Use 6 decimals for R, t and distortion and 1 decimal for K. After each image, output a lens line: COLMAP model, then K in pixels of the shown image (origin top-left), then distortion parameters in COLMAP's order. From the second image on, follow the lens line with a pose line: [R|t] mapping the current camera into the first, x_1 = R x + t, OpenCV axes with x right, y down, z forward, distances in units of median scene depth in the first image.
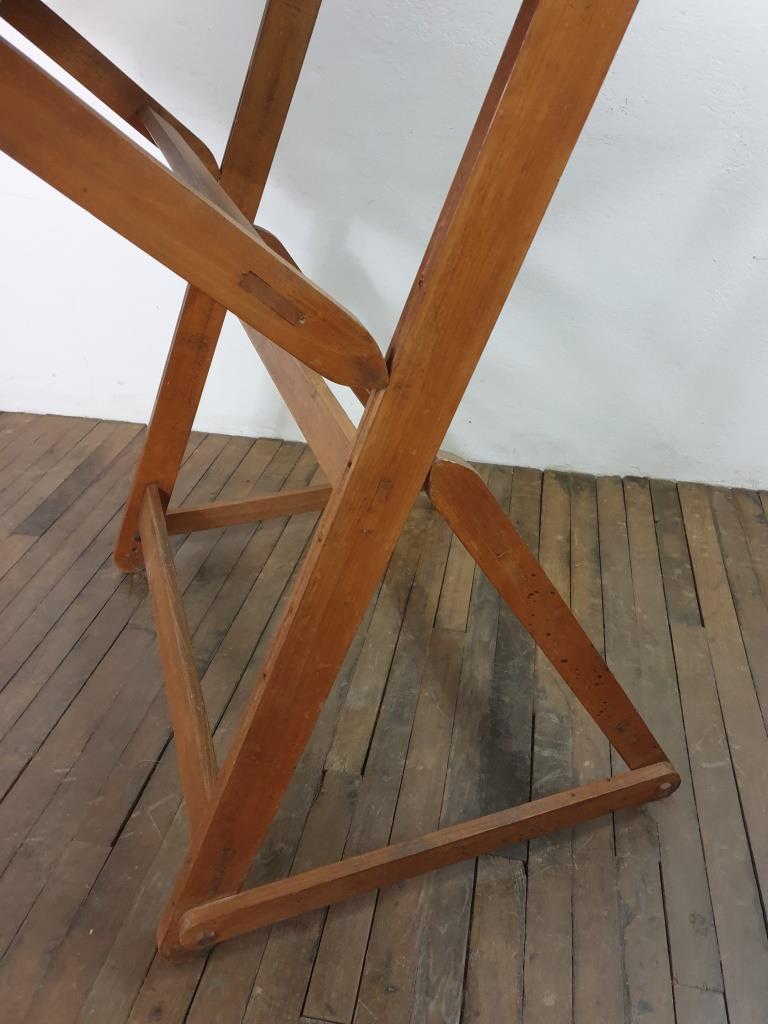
lens RADIAL K [[802.9, 0, 385.8], [0, 802.9, 506.4], [0, 0, 1]] dist [0.024690, 0.016215]
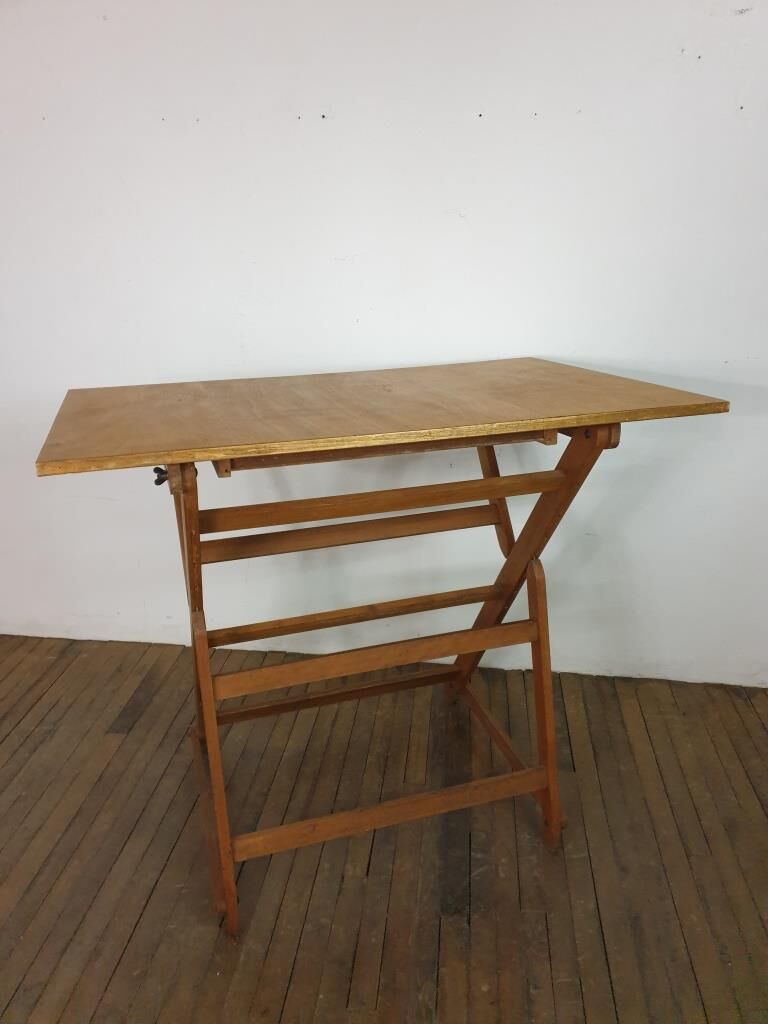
lens RADIAL K [[802.9, 0, 385.7], [0, 802.9, 515.5], [0, 0, 1]] dist [0.024690, 0.016215]
pose [[0.996473, -0.031139, 0.077919, -0.081913], [0.046072, 0.979138, -0.197902, -0.046488], [-0.070131, 0.200794, 0.977120, -0.625441]]
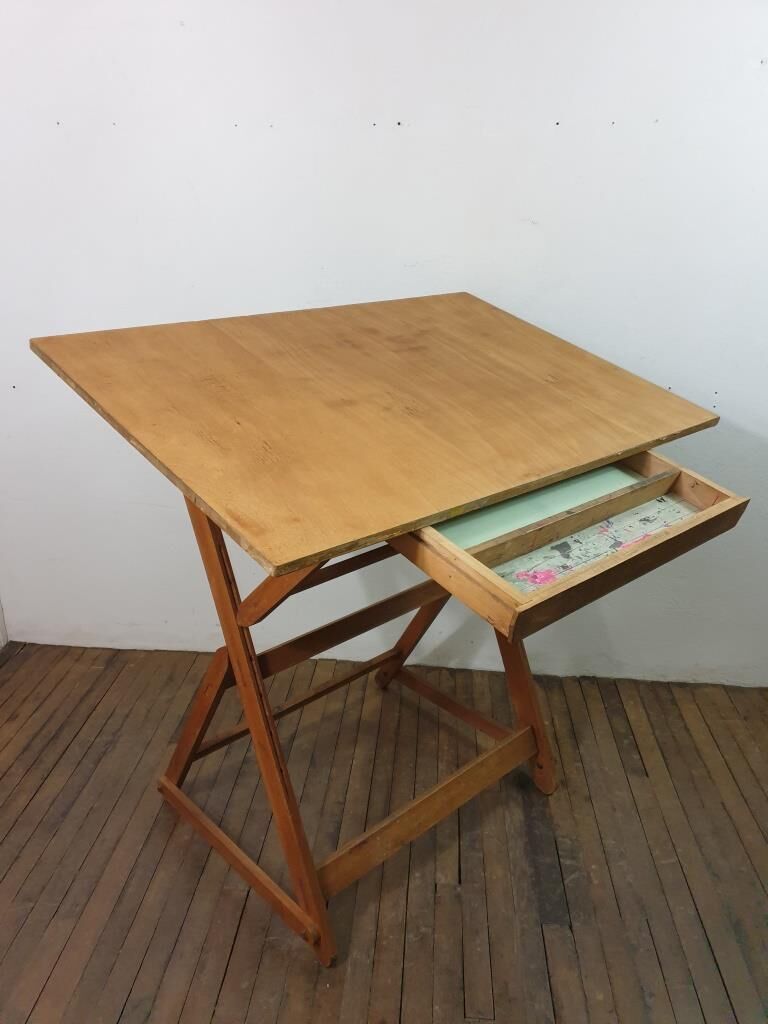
lens RADIAL K [[802.9, 0, 374.6], [0, 802.9, 513.7], [0, 0, 1]] dist [0.024690, 0.016215]
pose [[0.993715, -0.032612, 0.107080, -0.294241], [0.054862, 0.975738, -0.211954, -0.047659], [-0.097570, 0.216497, 0.971395, -0.600603]]
